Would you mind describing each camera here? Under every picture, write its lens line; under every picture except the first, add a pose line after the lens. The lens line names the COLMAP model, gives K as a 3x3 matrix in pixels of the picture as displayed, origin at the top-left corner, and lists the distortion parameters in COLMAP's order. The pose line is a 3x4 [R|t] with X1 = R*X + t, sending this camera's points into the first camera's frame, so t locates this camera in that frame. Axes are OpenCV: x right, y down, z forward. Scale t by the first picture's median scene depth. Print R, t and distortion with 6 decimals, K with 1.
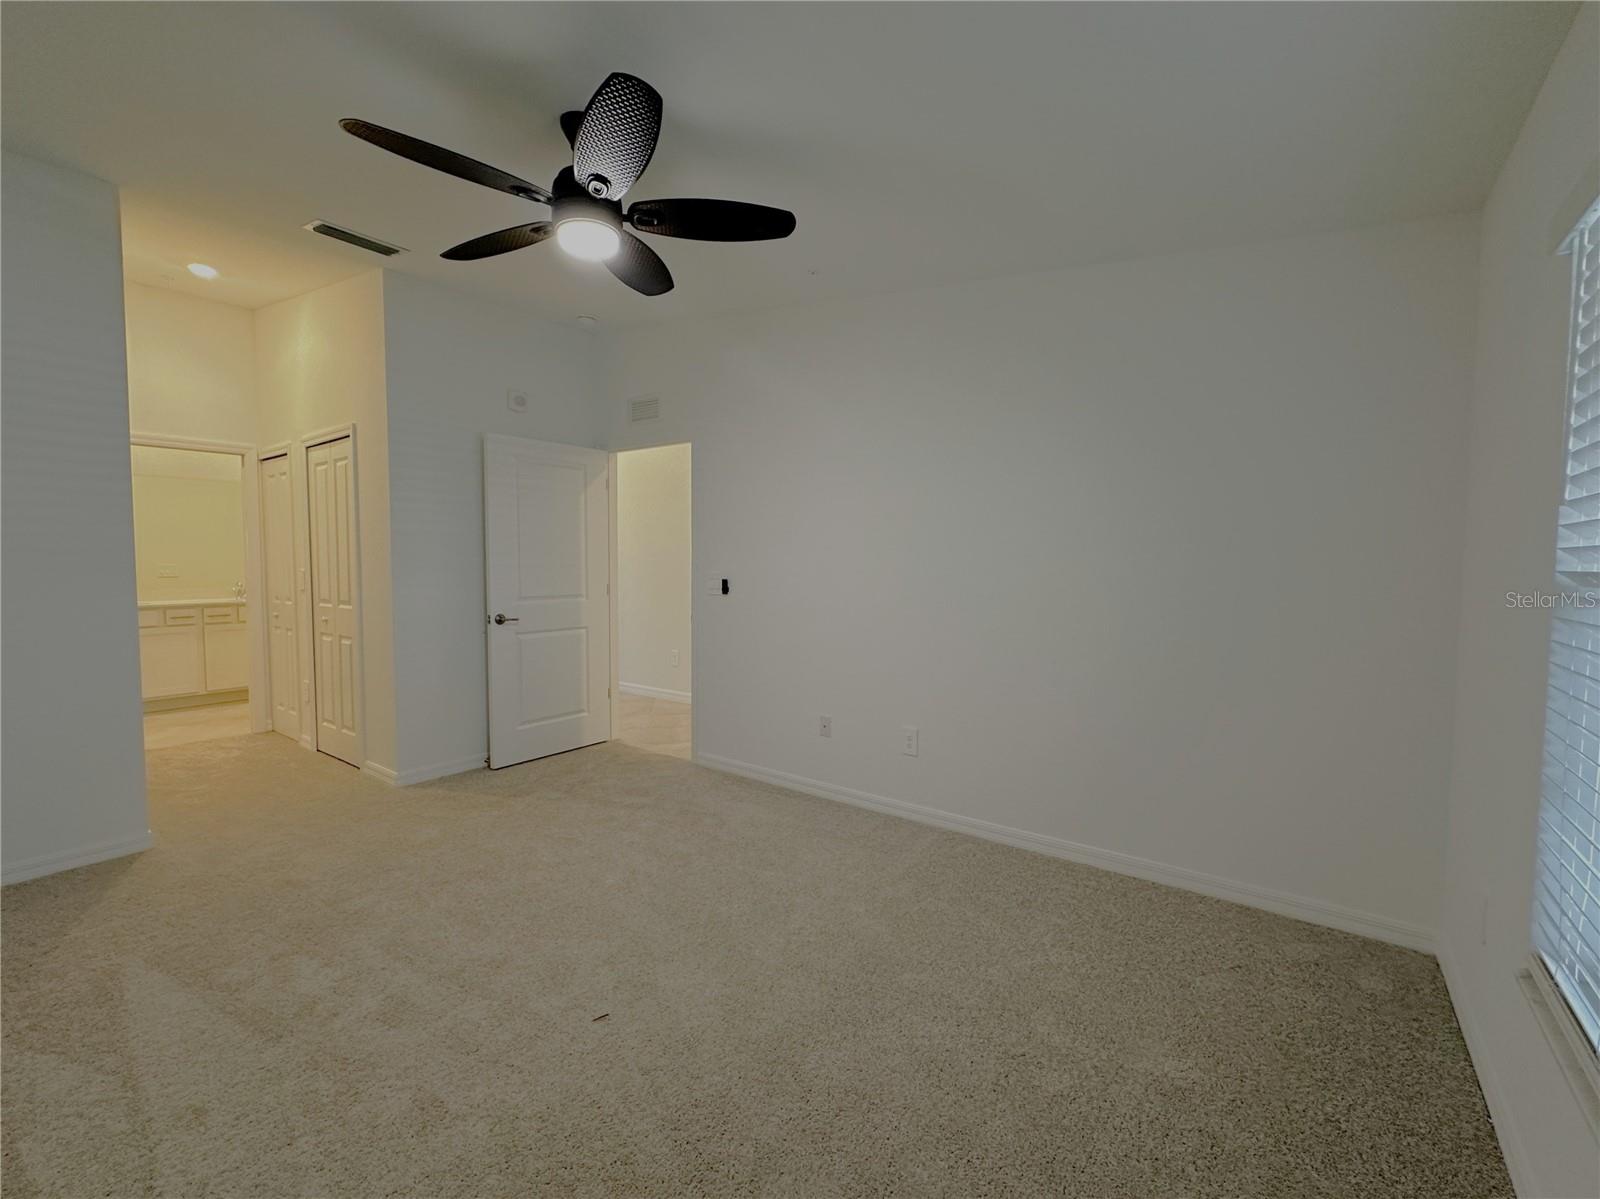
lens RADIAL K [[676.1, 0, 800.0], [0, 676.1, 599.5], [0, 0, 1]] dist [0.002821, 0.000144]
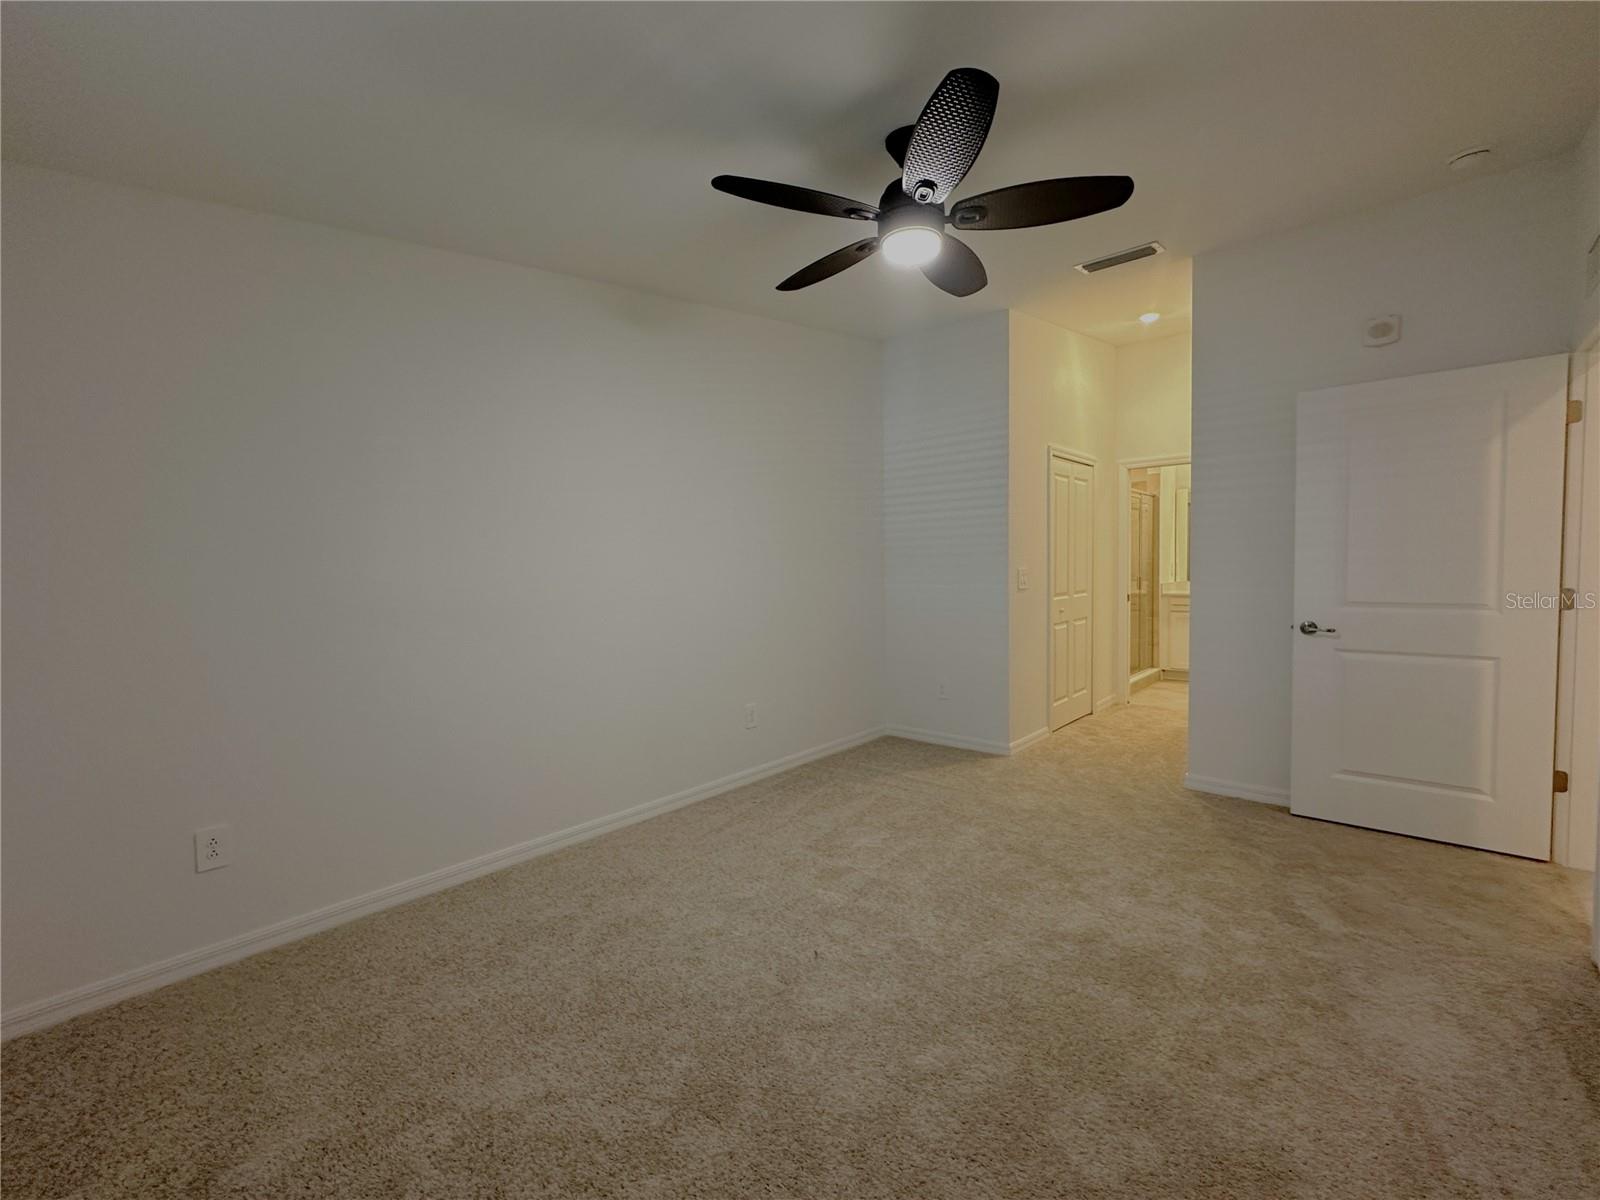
lens RADIAL K [[676.1, 0, 800.0], [0, 676.1, 600.0], [0, 0, 1]] dist [0.002821, 0.000144]
pose [[-0.065269, 0.048784, -0.996675, 0.385464], [-0.041677, 0.997799, 0.051568, -0.019611], [0.996997, 0.044905, -0.063092, 0.473580]]
